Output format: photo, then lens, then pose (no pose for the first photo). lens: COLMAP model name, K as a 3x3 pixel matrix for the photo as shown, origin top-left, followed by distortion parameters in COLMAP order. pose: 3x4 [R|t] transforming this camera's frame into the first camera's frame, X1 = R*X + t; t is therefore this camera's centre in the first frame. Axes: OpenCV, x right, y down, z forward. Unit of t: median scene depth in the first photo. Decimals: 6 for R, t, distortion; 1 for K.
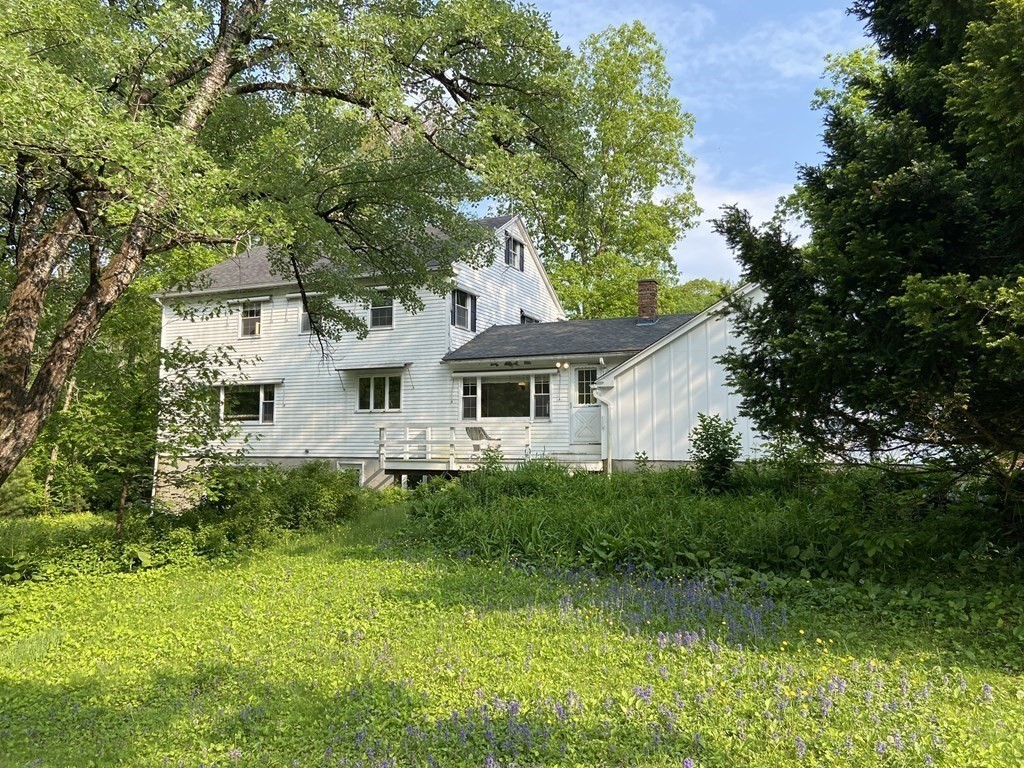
lens RADIAL K [[807.6, 0, 510.5], [0, 807.6, 355.9], [0, 0, 1]] dist [0.140147, -0.182058]
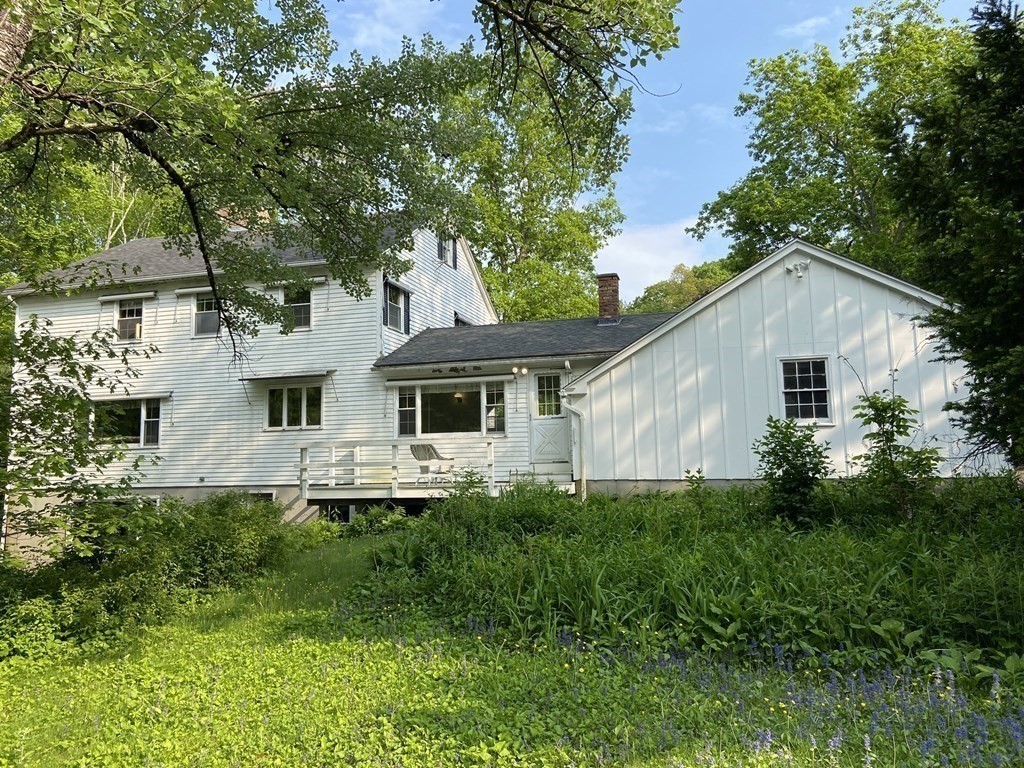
lens RADIAL K [[807.6, 0, 510.5], [0, 807.6, 355.9], [0, 0, 1]] dist [0.140147, -0.182058]
pose [[0.991026, -0.003009, 0.133636, -0.058595], [0.006415, 0.999665, -0.025065, 0.017281], [-0.133516, 0.025698, 0.990713, 0.152570]]
